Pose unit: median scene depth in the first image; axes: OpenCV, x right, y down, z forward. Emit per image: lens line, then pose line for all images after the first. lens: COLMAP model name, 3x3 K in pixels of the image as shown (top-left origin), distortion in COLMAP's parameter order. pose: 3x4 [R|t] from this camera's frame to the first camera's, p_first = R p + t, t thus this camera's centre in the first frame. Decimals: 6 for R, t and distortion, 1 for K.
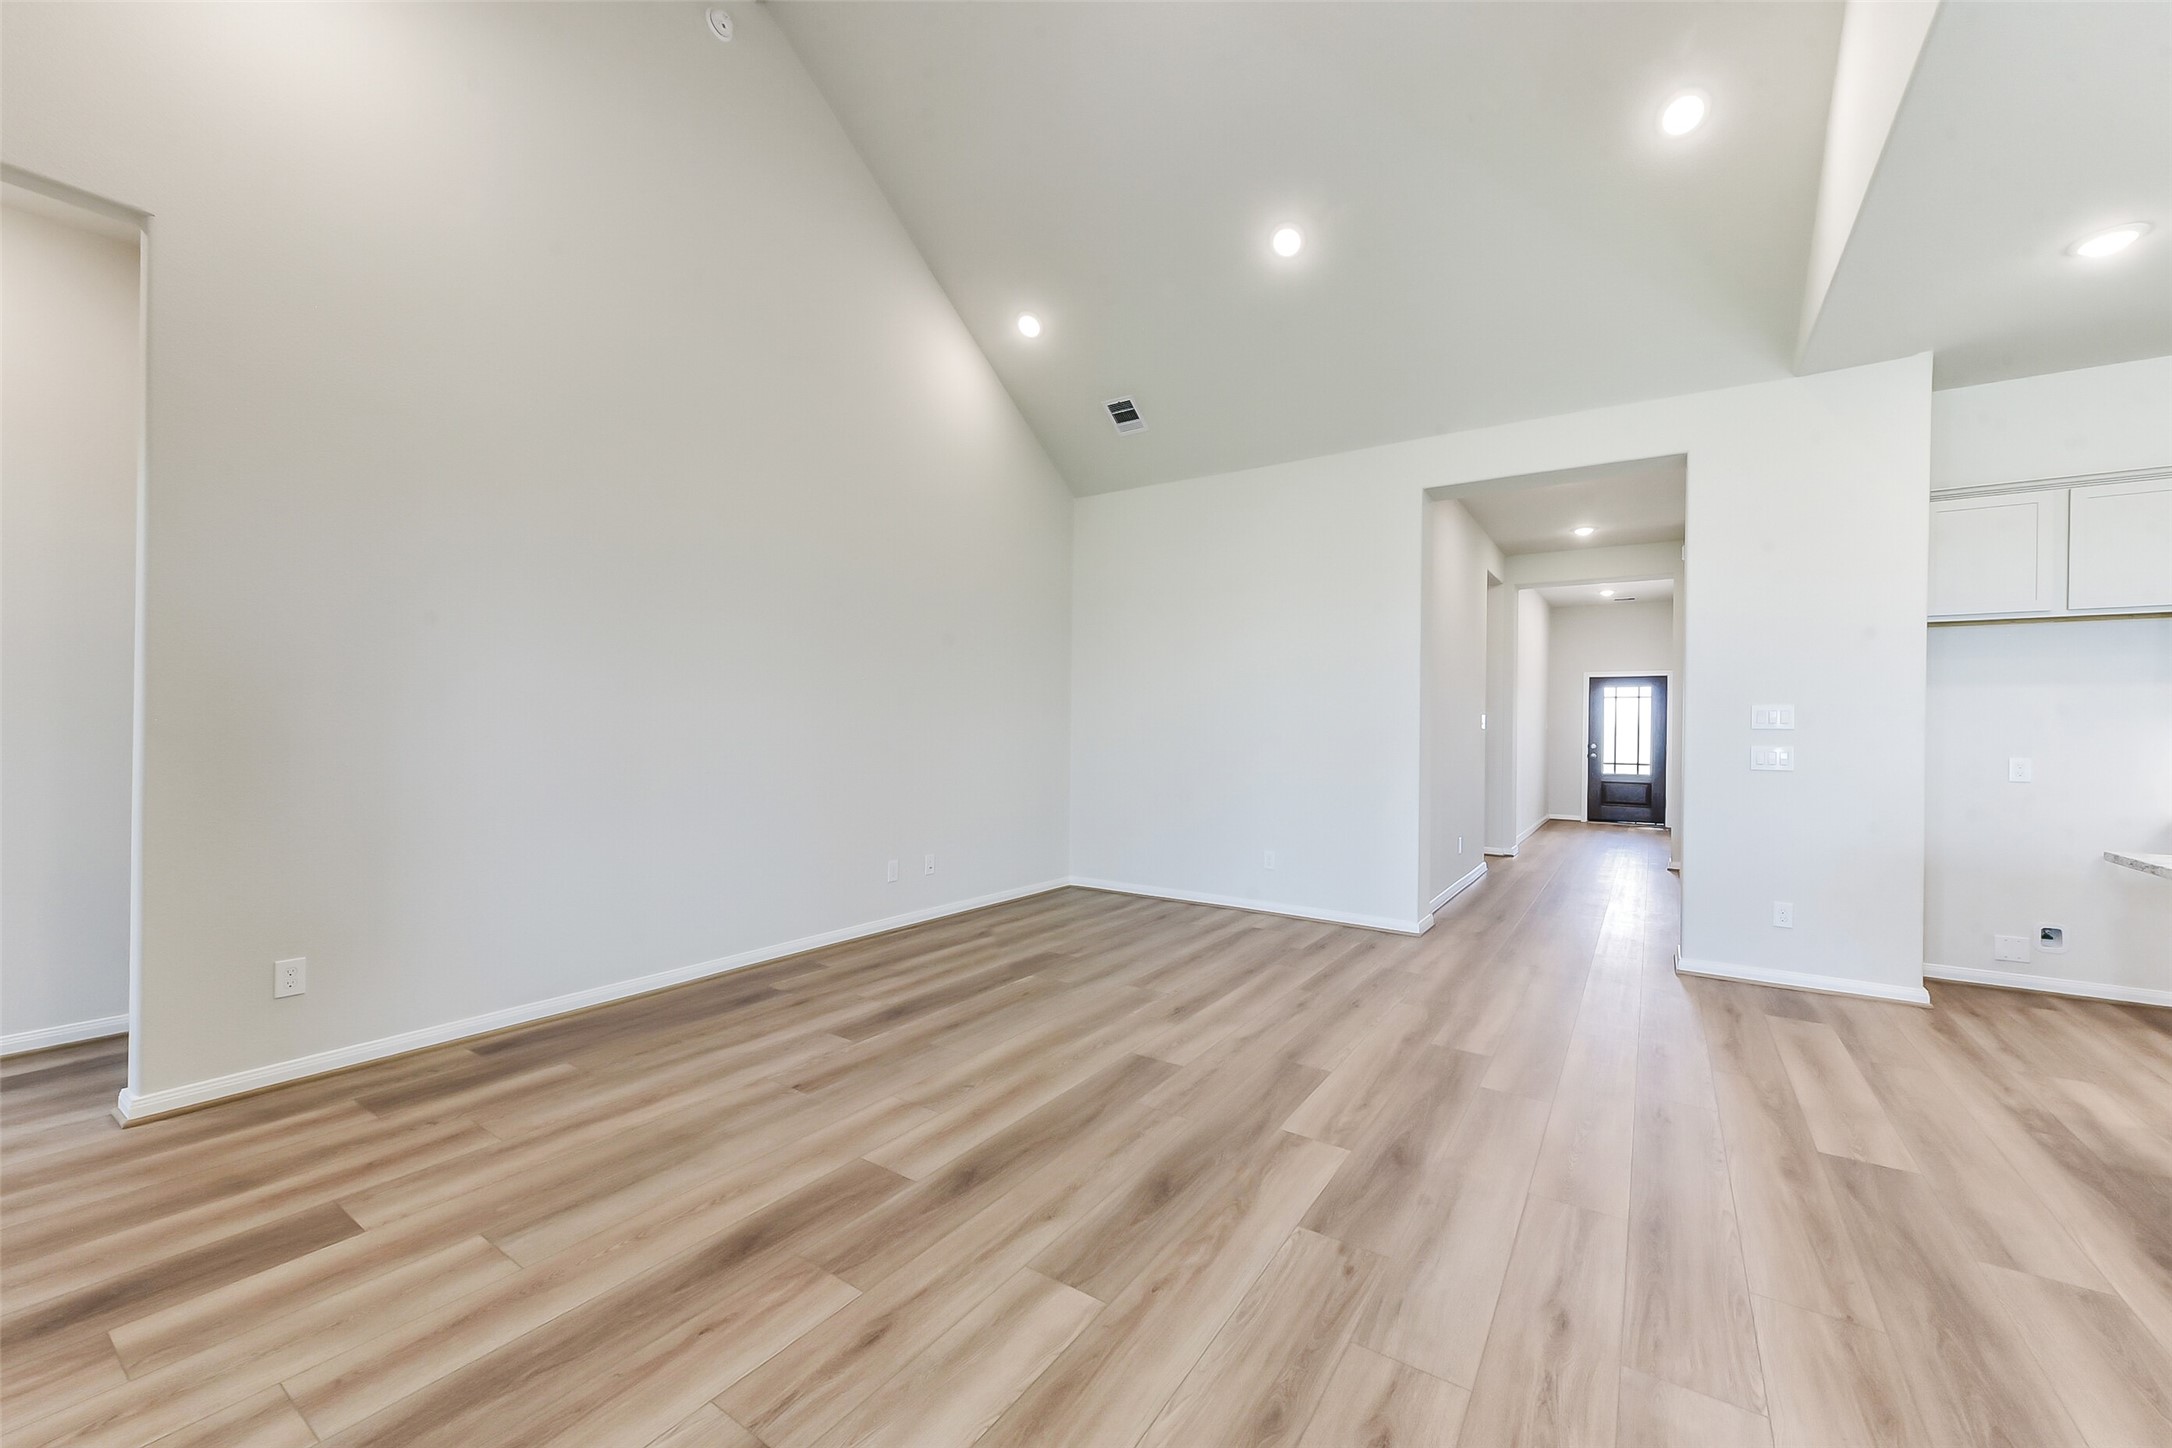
lens RADIAL K [[849.1, 0, 1095.4], [0, 849.1, 728.3], [0, 0, 1]] dist [0.006122, -0.000552]
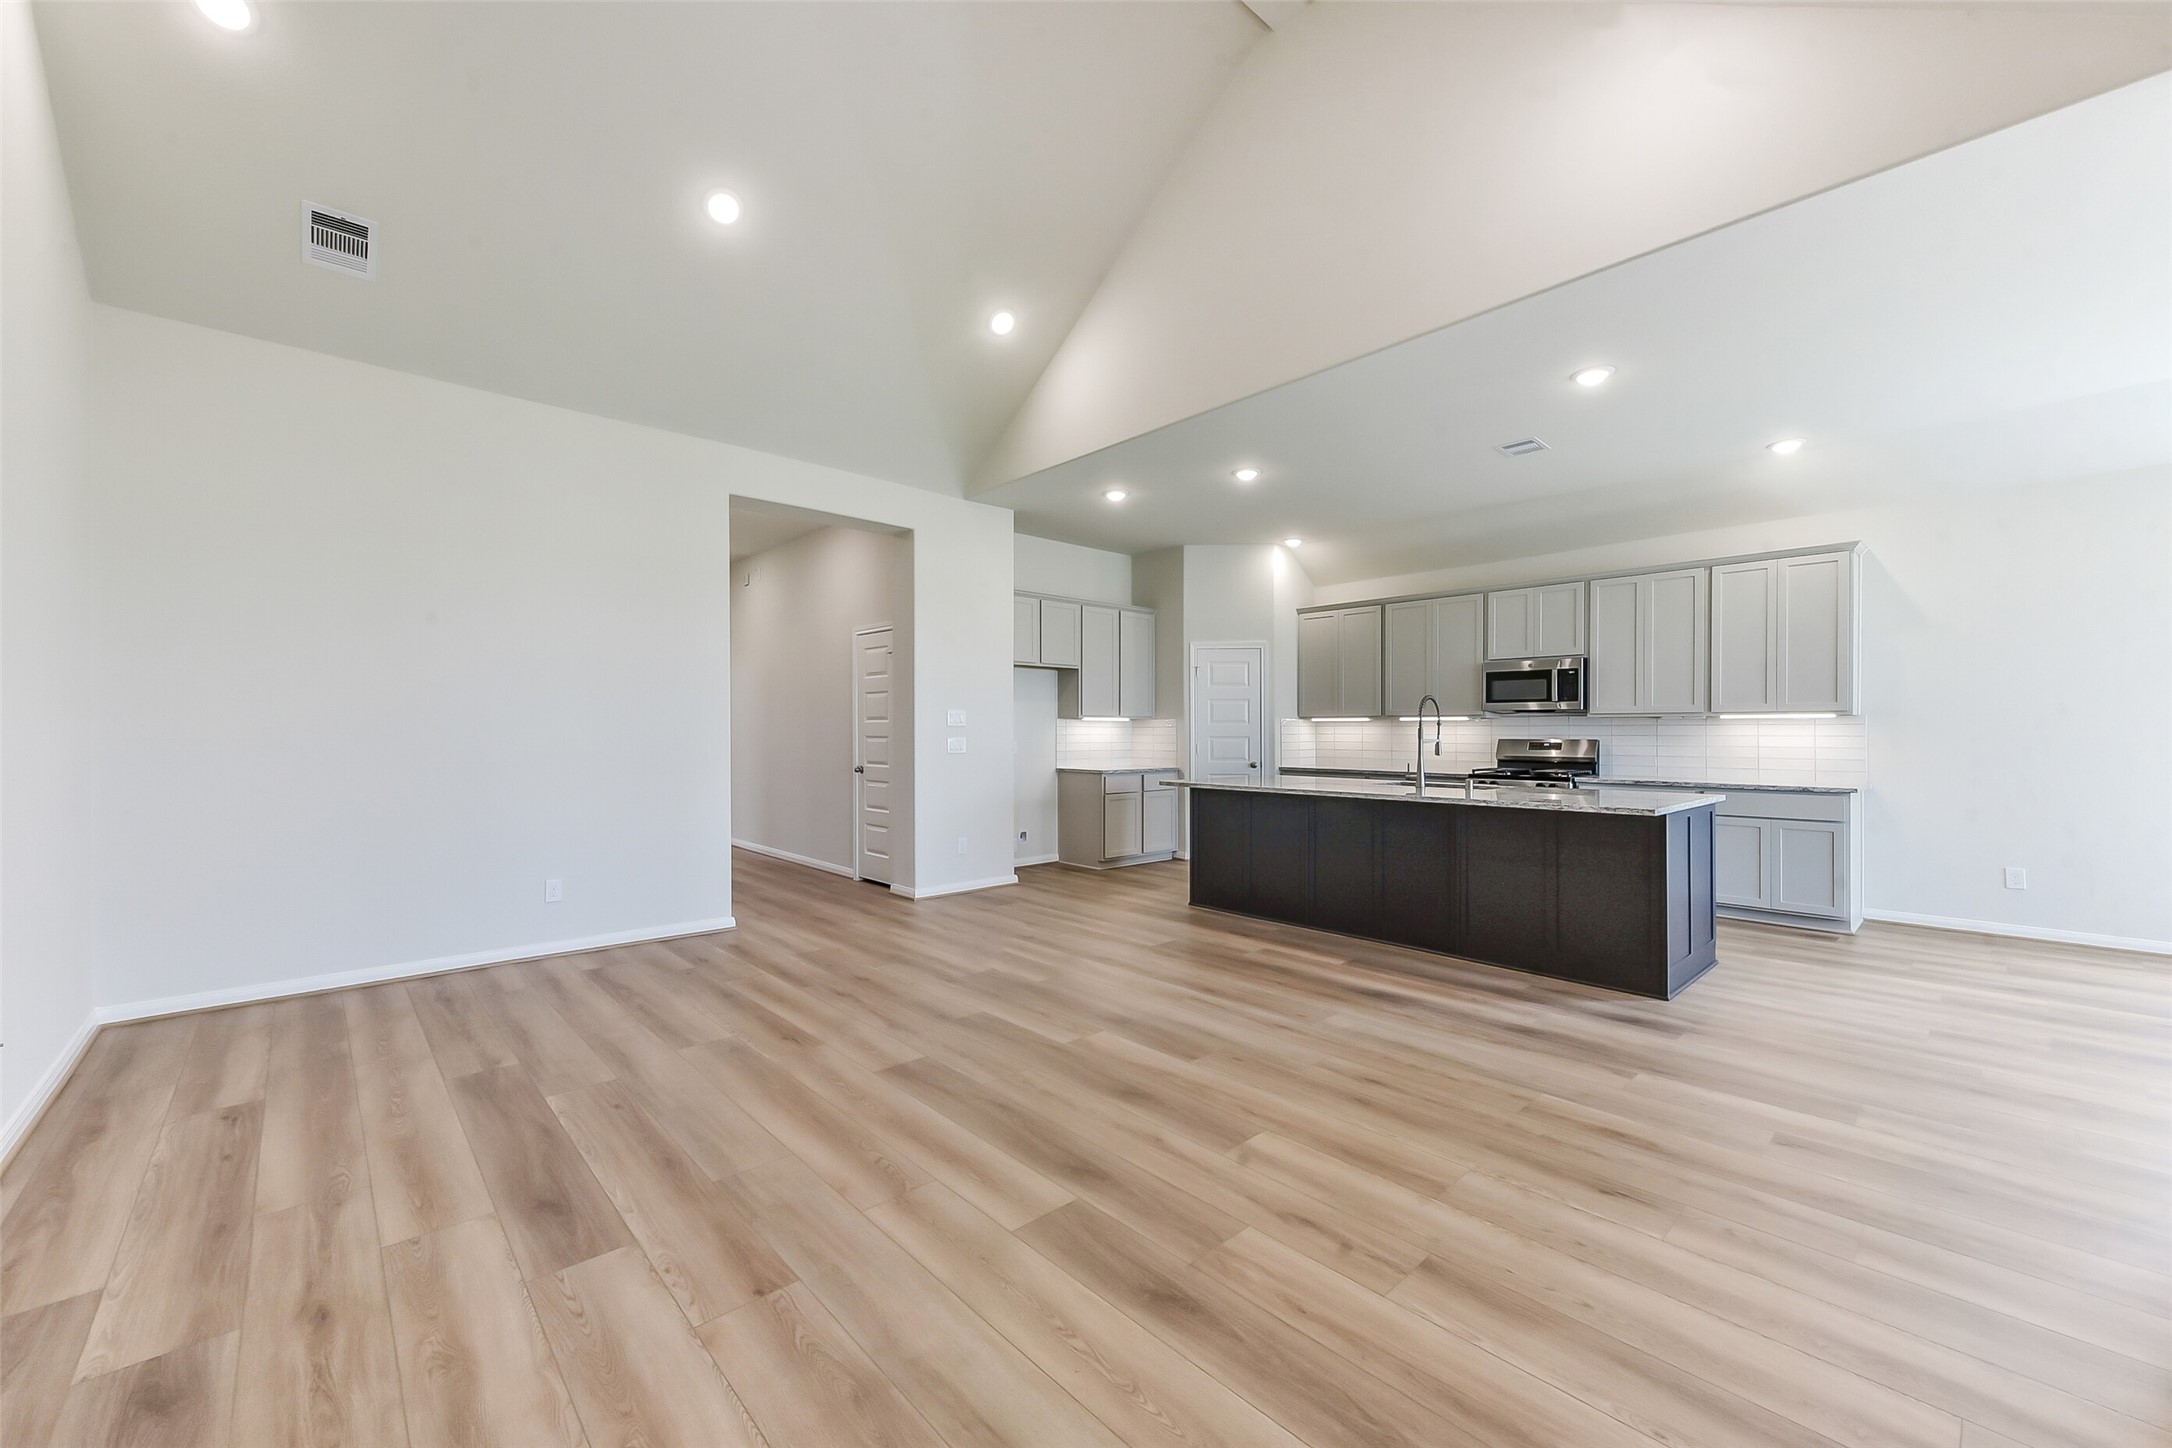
lens RADIAL K [[843.6, 0, 1085.4], [0, 843.6, 733.2], [0, 0, 1]] dist [0.002396, -0.000448]
pose [[0.241247, -0.016834, 0.970318, -0.795929], [0.005844, 0.999857, 0.015894, -0.013405], [-0.970446, 0.001836, 0.241311, 0.525164]]
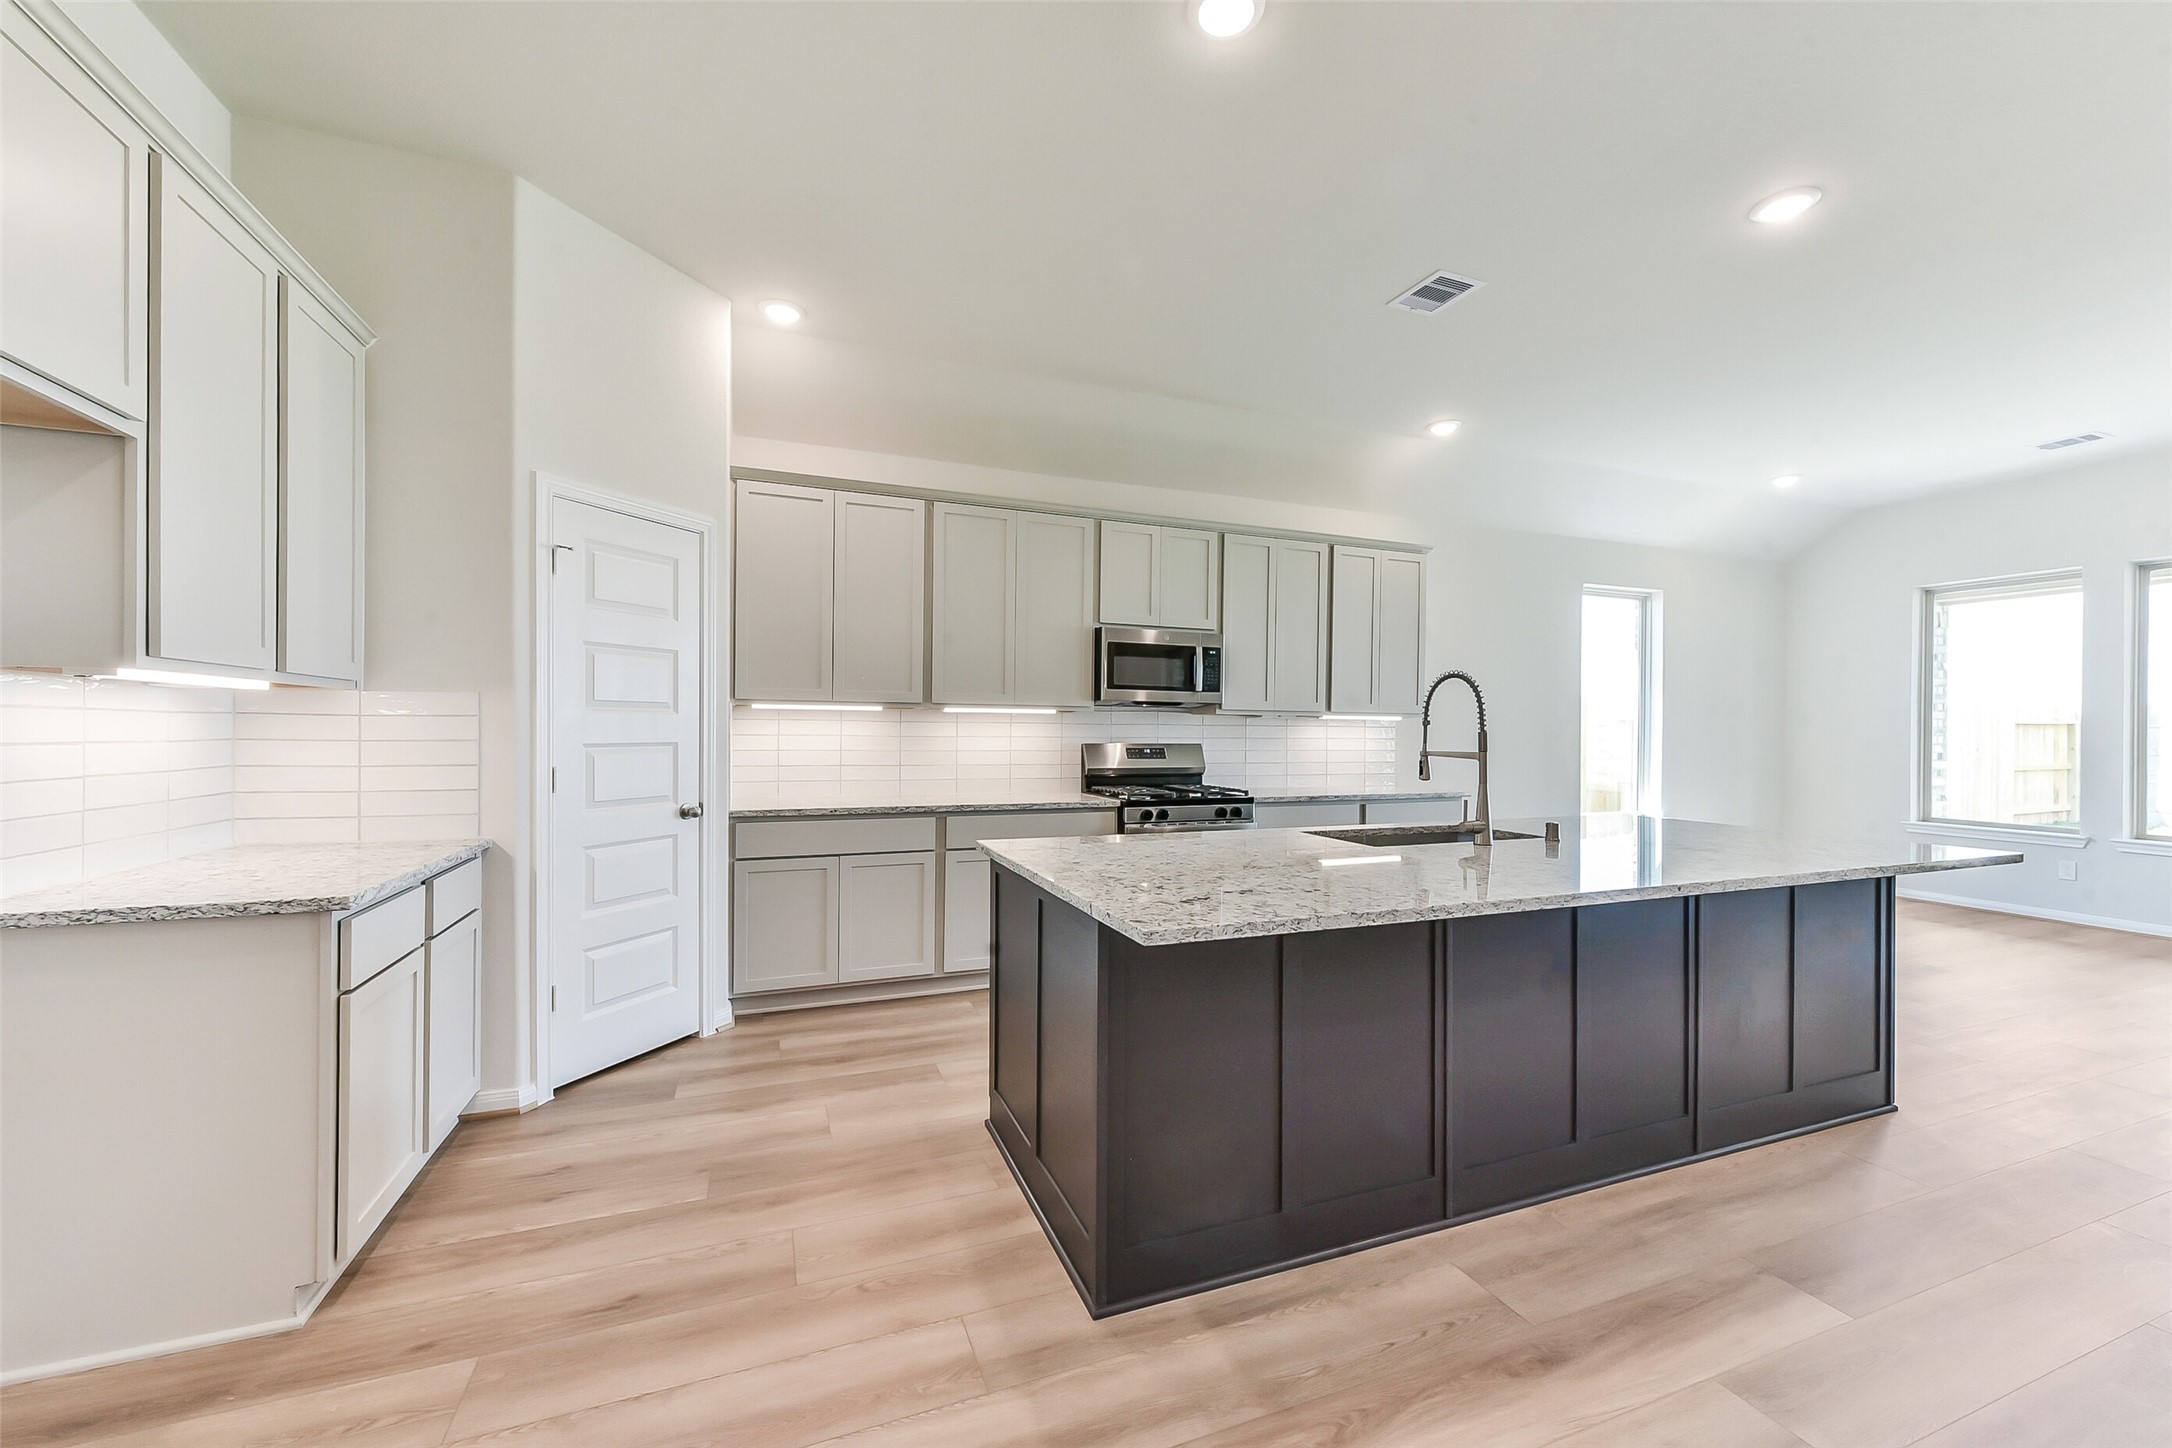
lens RADIAL K [[849.1, 0, 1095.4], [0, 849.1, 728.3], [0, 0, 1]] dist [0.006122, -0.000552]
pose [[-0.817545, -0.022906, 0.575408, 0.698820], [-0.019967, 0.999735, 0.011429, 0.000032], [-0.575518, -0.002146, -0.817786, 1.193671]]
